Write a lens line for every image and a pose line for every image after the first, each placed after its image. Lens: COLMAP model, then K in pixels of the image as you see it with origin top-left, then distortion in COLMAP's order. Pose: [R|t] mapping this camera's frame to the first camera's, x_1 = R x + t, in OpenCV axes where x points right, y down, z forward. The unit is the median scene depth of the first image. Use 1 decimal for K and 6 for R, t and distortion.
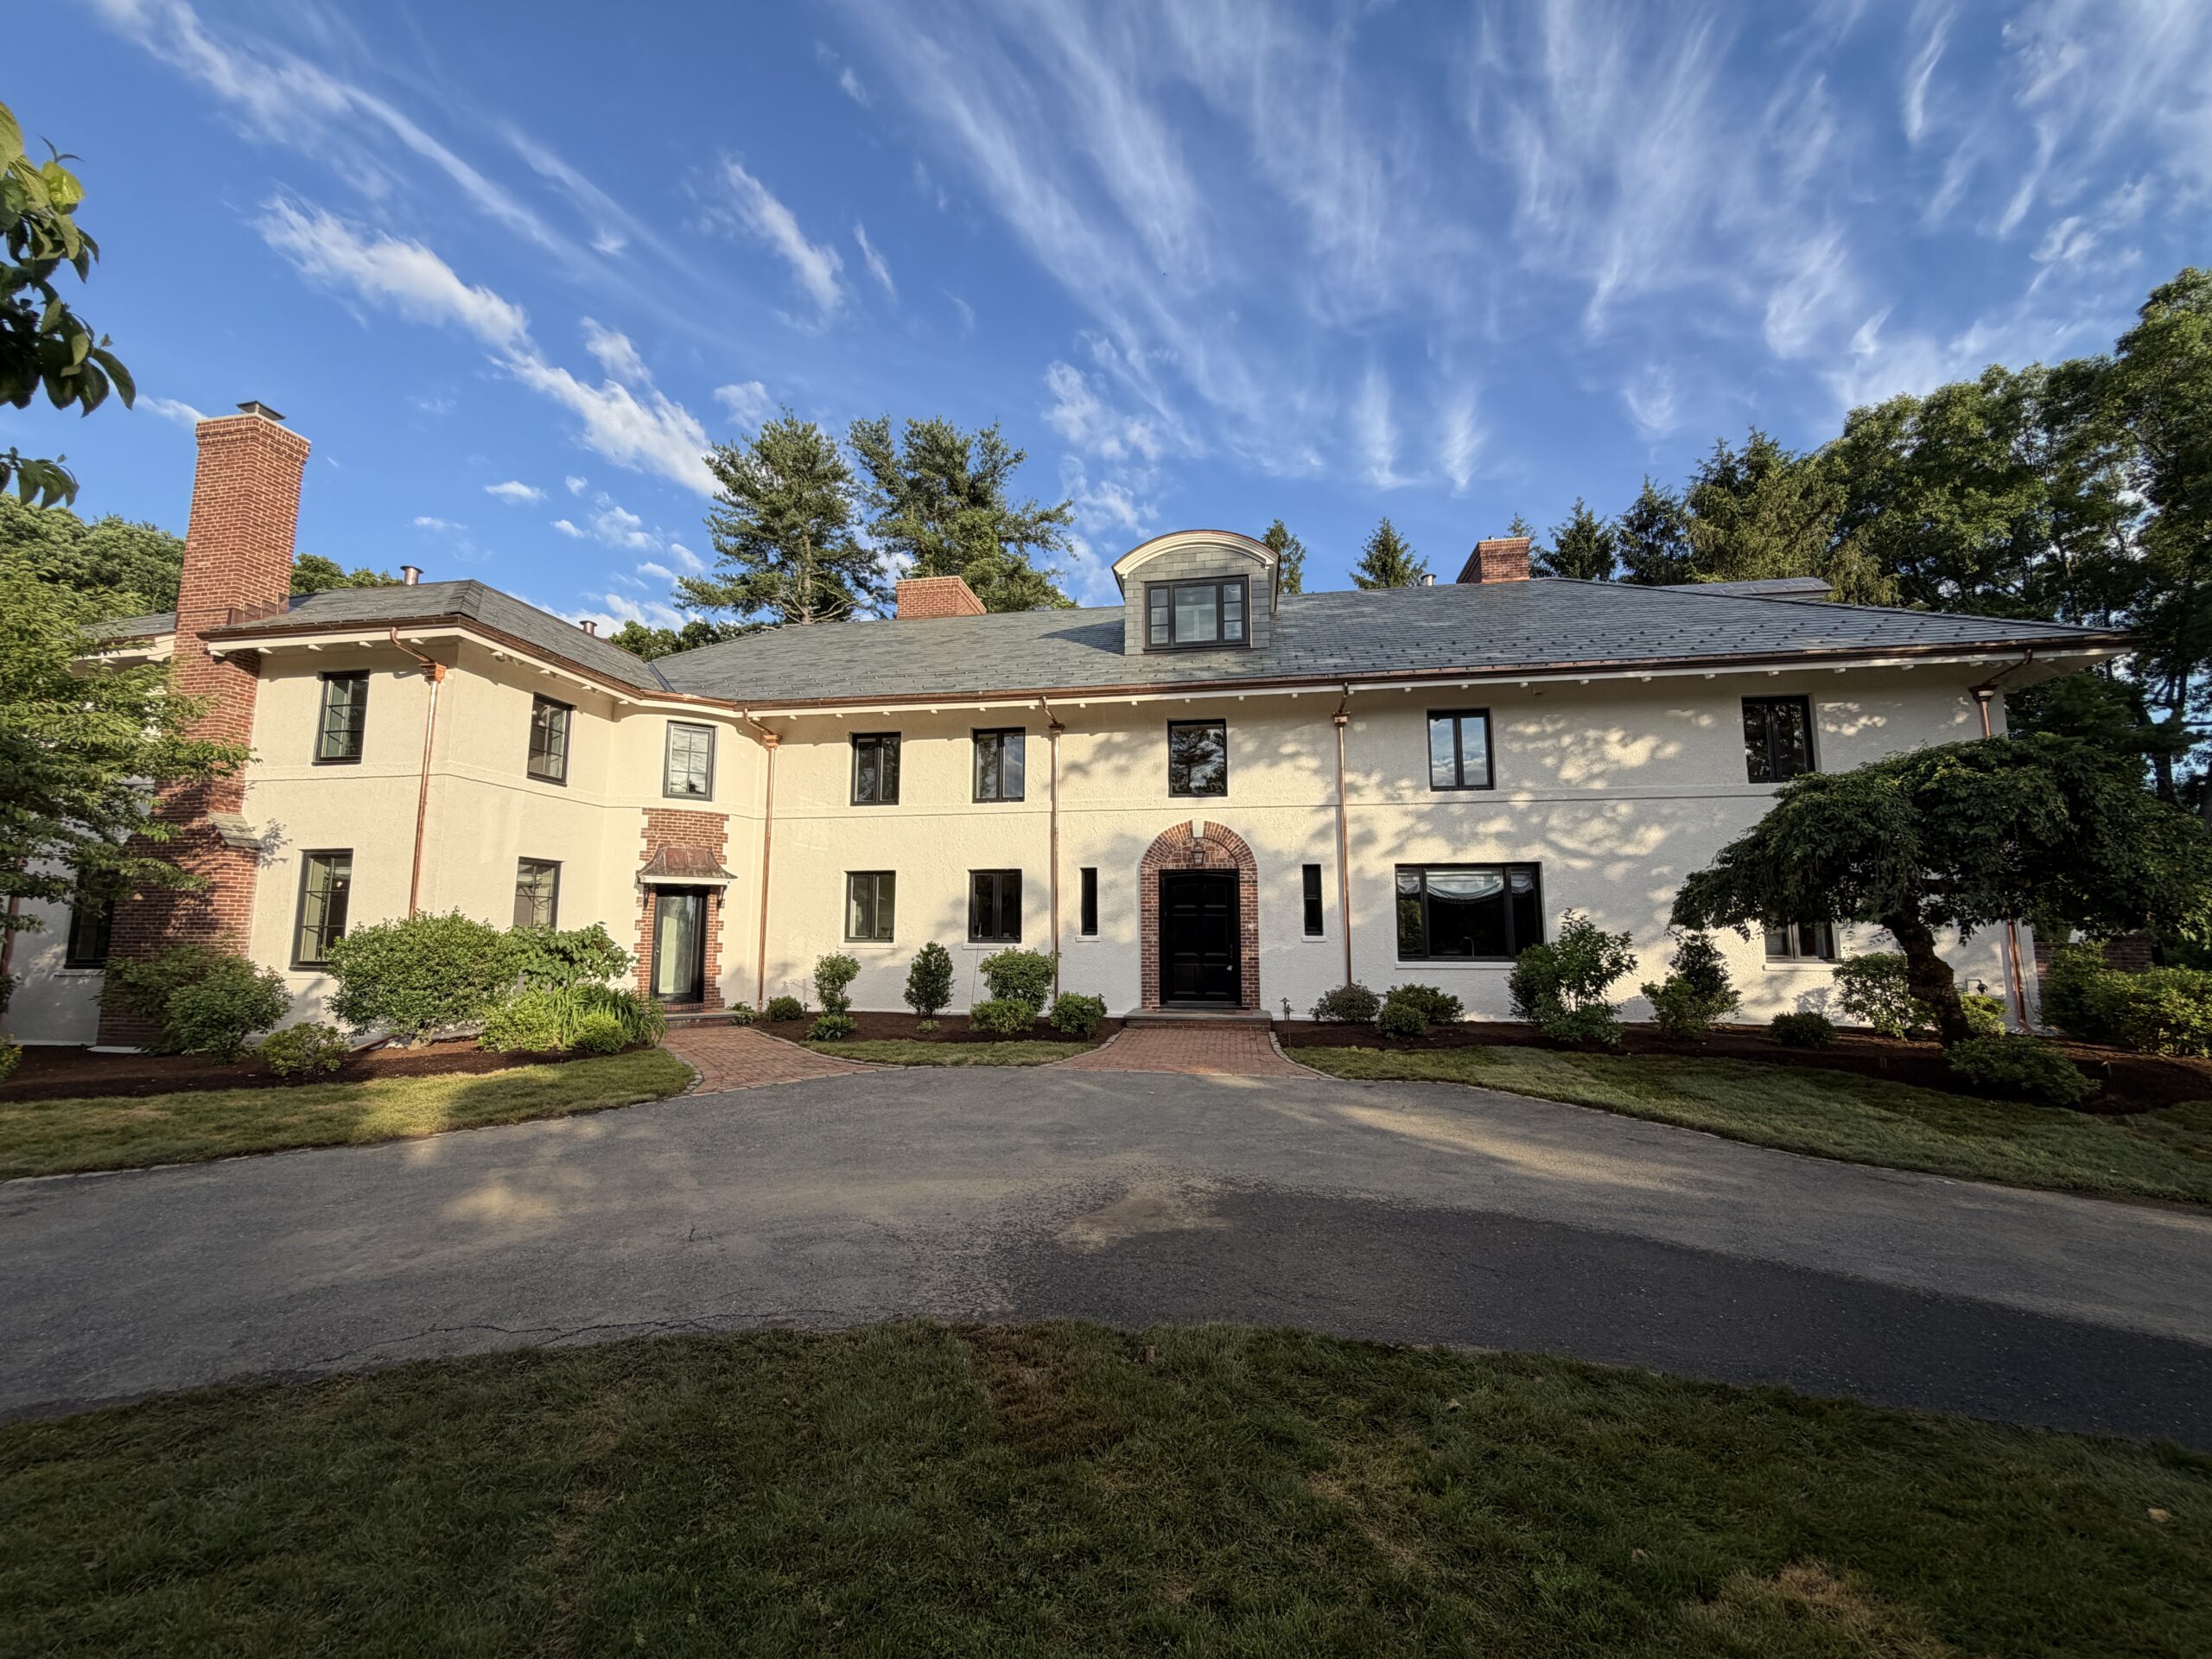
lens RADIAL K [[924.7, 0, 1034.3], [0, 924.7, 831.9], [0, 0, 1]] dist [-0.001467, -0.000618]
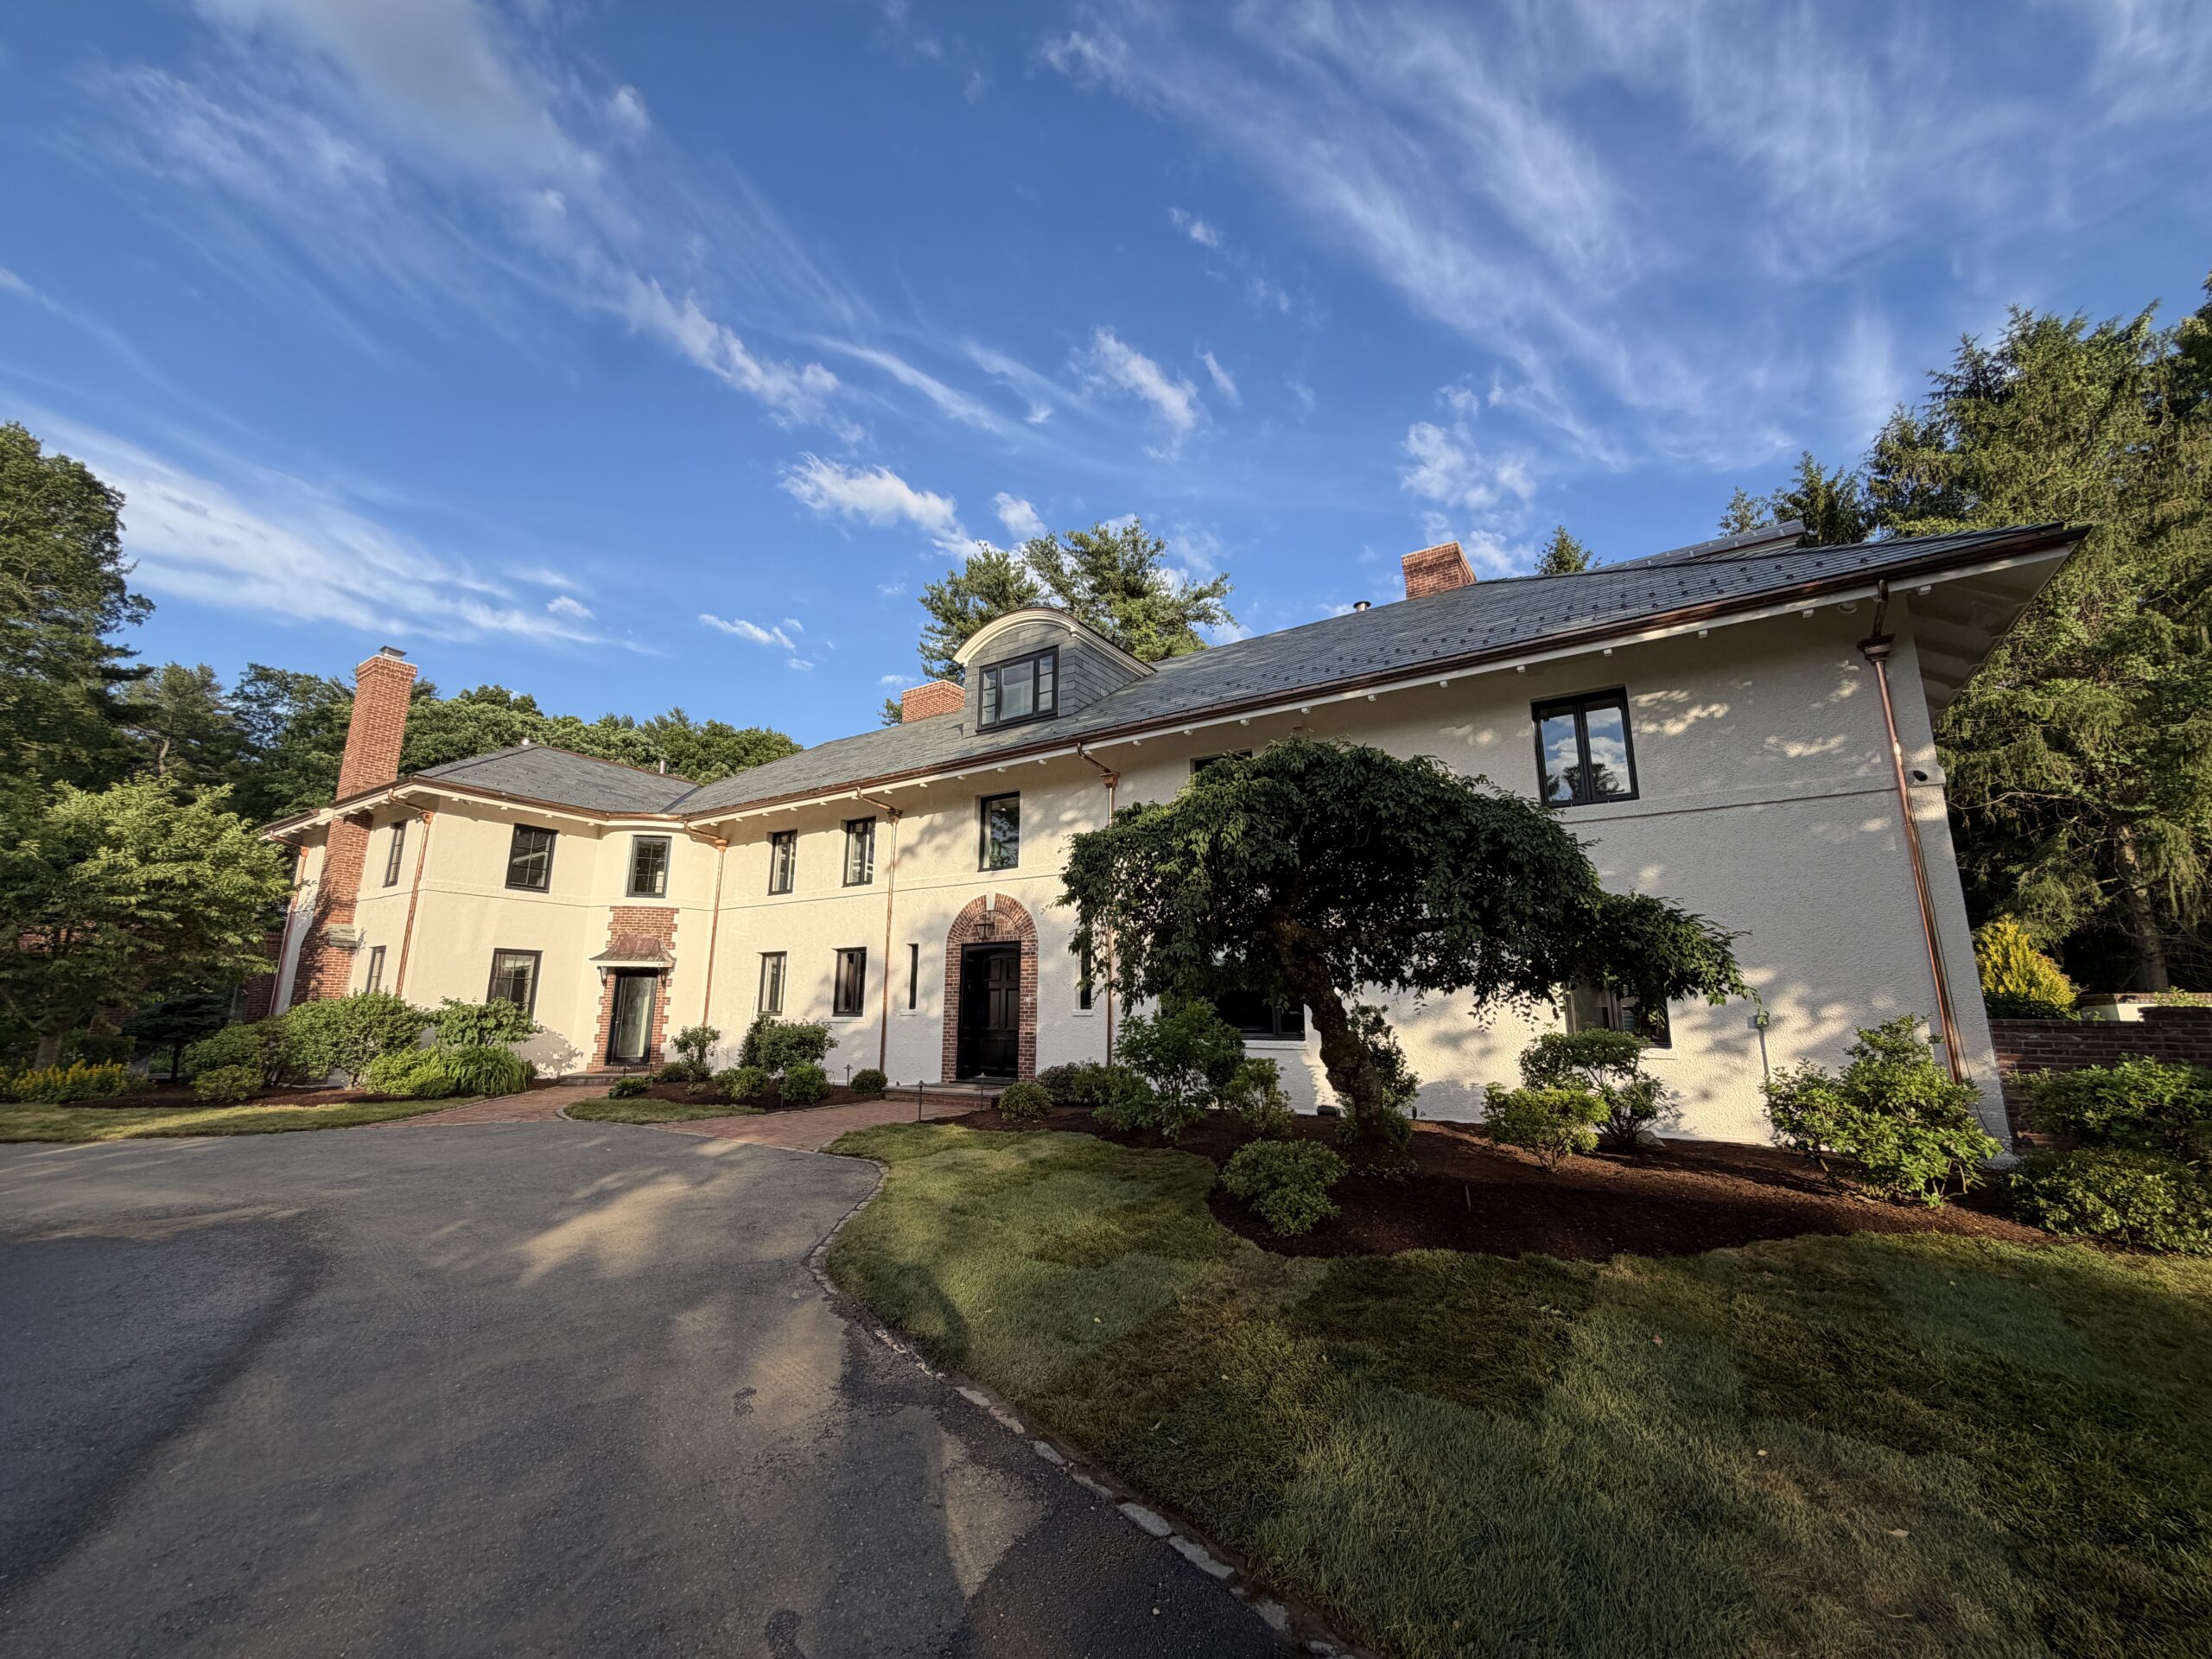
lens RADIAL K [[924.7, 0, 1034.3], [0, 924.7, 831.9], [0, 0, 1]] dist [-0.001467, -0.000618]
pose [[0.902632, -0.078721, -0.423153, 0.625220], [0.038697, 0.993993, -0.102371, 0.024422], [0.428670, 0.076029, 0.900256, 0.106134]]
